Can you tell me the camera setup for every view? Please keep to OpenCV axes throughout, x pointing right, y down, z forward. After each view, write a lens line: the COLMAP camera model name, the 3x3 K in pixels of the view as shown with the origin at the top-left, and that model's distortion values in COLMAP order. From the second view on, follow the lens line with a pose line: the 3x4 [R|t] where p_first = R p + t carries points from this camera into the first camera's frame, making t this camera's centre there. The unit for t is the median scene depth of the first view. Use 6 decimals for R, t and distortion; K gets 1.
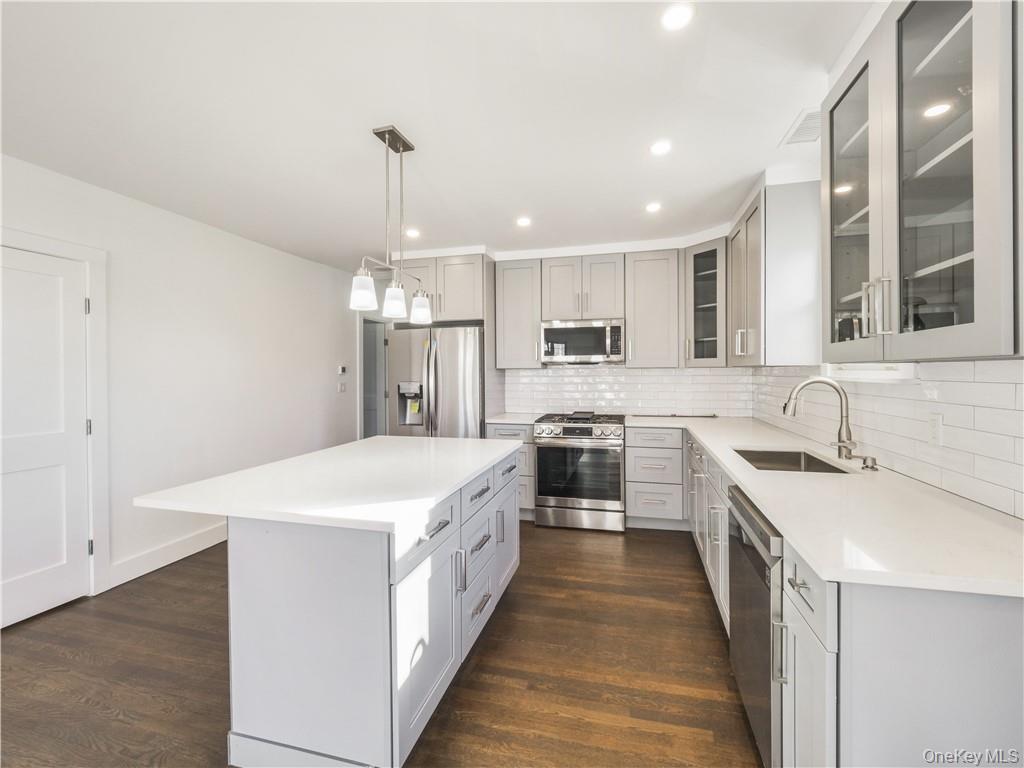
lens RADIAL K [[443.9, 0, 505.0], [0, 443.9, 377.5], [0, 0, 1]] dist [0.000380, 0.000623]
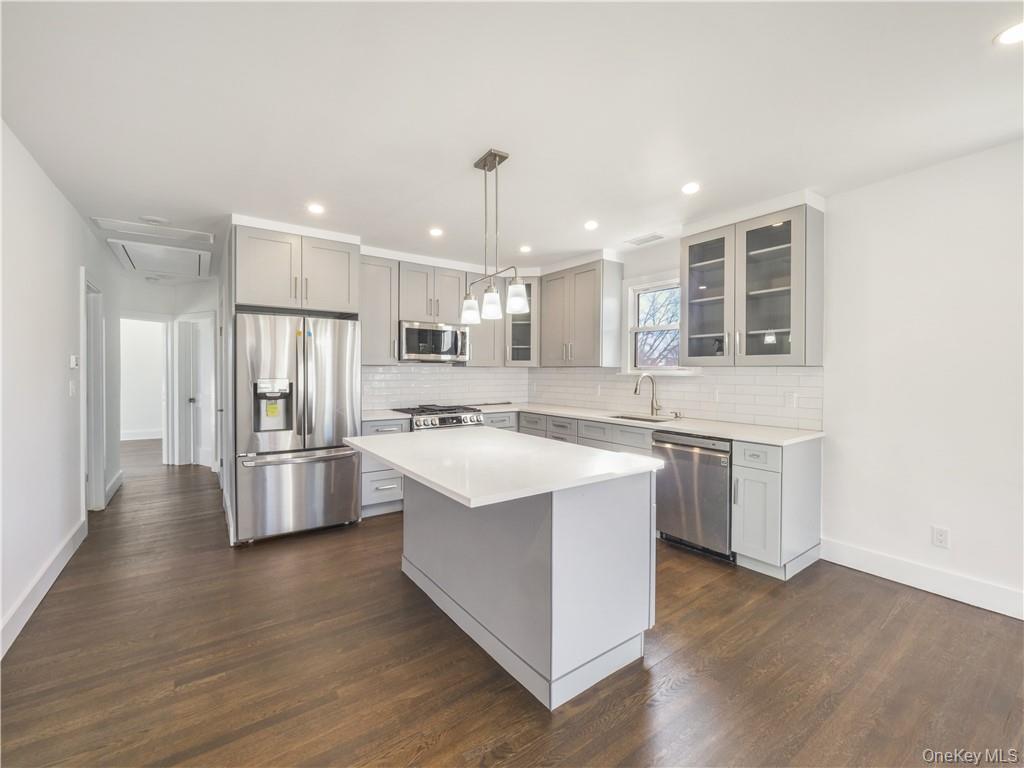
lens RADIAL K [[443.9, 0, 508.9], [0, 443.9, 378.8], [0, 0, 1]] dist [0.000380, 0.000623]
pose [[0.635349, -0.005927, 0.772203, -0.625354], [0.000652, 0.999974, 0.007139, 0.004180], [-0.772225, -0.004032, 0.635336, 0.145701]]
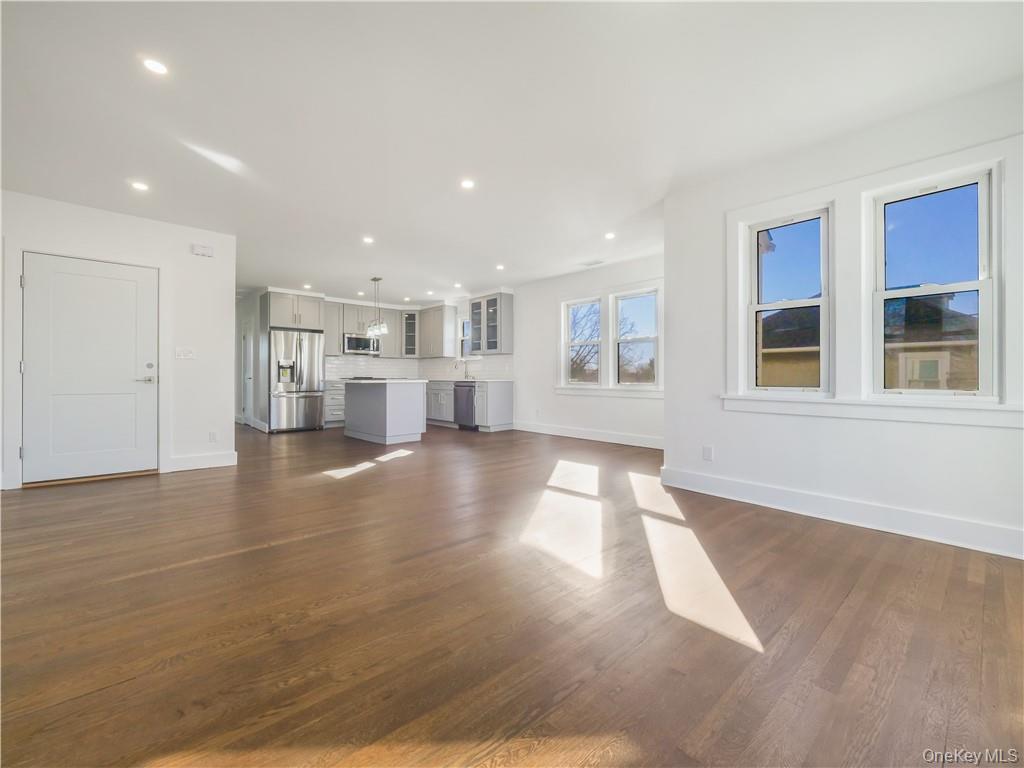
lens RADIAL K [[443.9, 0, 495.3], [0, 443.9, 376.8], [0, 0, 1]] dist [0.000380, 0.000623]
pose [[0.568047, 0.009191, 0.822945, -1.365391], [0.001125, 0.999928, -0.011944, 0.115104], [-0.822995, 0.007711, 0.567996, -0.861234]]
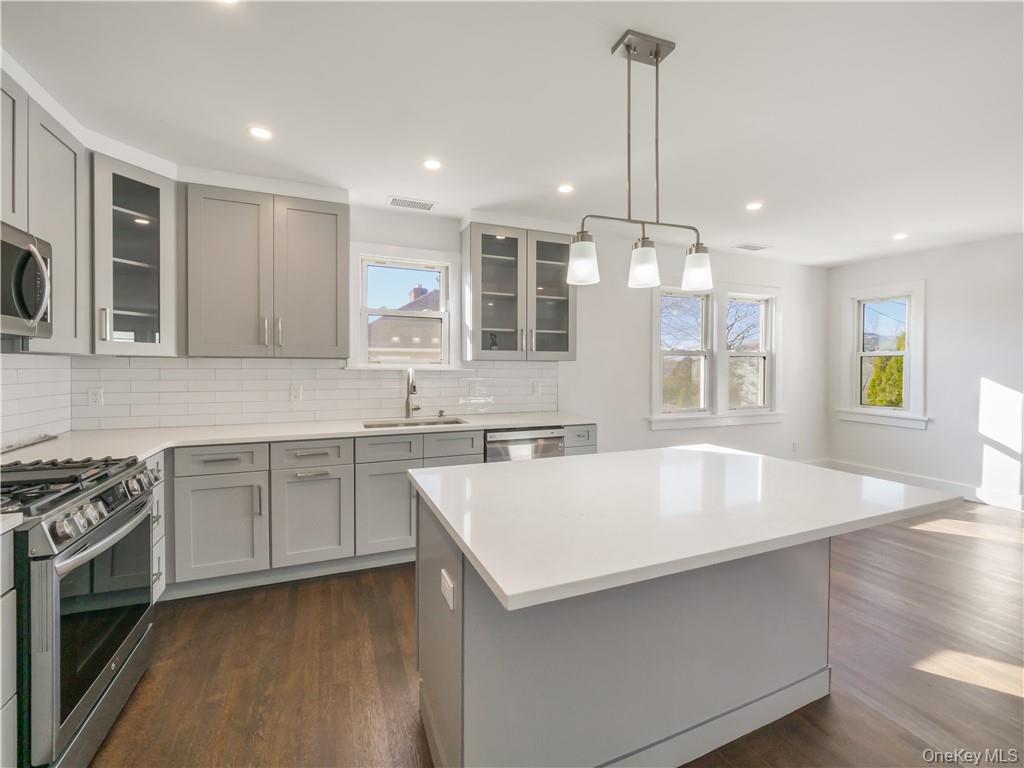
lens RADIAL K [[443.9, 0, 514.6], [0, 443.9, 372.6], [0, 0, 1]] dist [0.000380, 0.000623]
pose [[-0.626075, -0.006067, 0.779739, -0.402969], [0.008439, 0.999858, 0.014556, -0.001879], [-0.779717, 0.015694, -0.625935, 0.945211]]
